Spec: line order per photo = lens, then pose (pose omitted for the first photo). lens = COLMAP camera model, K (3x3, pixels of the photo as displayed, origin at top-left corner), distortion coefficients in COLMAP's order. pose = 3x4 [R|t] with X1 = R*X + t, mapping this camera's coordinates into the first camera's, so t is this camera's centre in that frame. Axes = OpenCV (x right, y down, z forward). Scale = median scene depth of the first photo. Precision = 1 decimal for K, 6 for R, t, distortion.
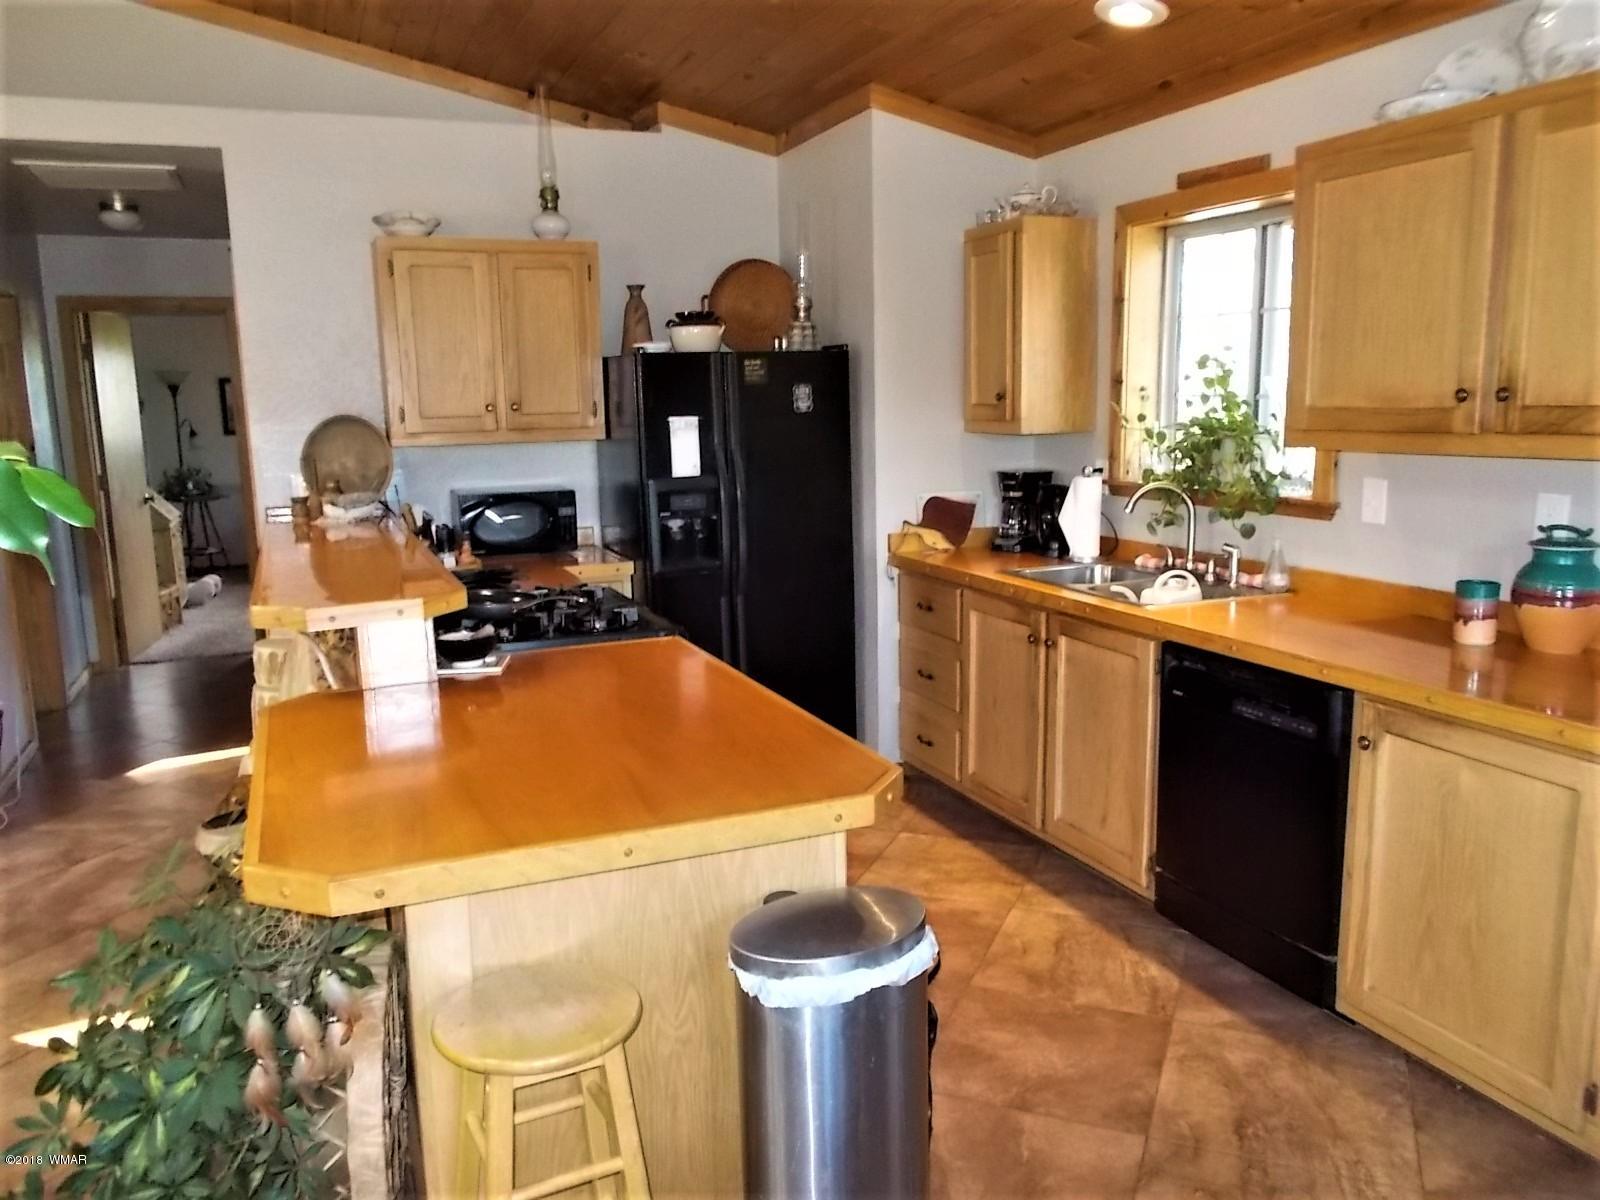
lens RADIAL K [[1208.9, 0, 800.0], [0, 1208.9, 600.0], [0, 0, 1]] dist [-0.010225, -0.010741]
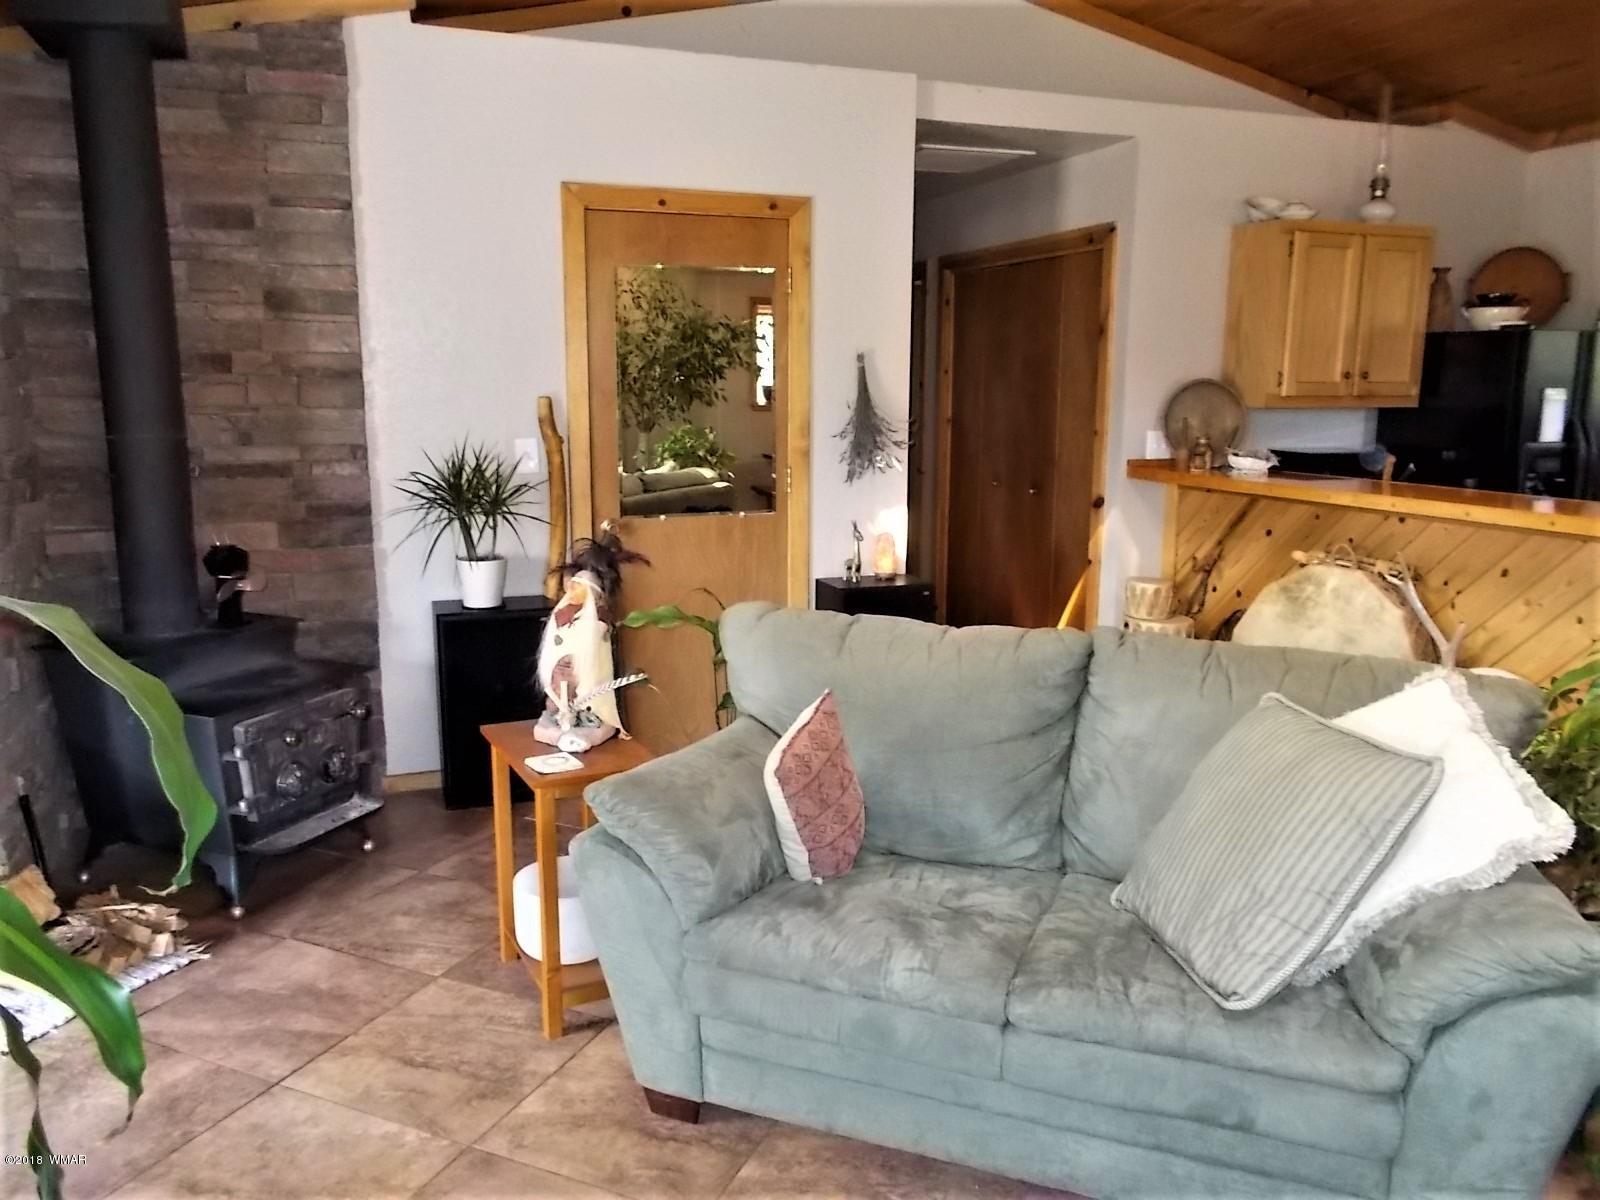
lens RADIAL K [[1208.9, 0, 800.0], [0, 1208.9, 600.0], [0, 0, 1]] dist [-0.010225, -0.010741]
pose [[0.998318, 0.028468, -0.050505, -0.667749], [-0.027968, 0.999553, 0.010580, 0.045859], [0.050784, -0.009150, 0.998668, -0.123691]]
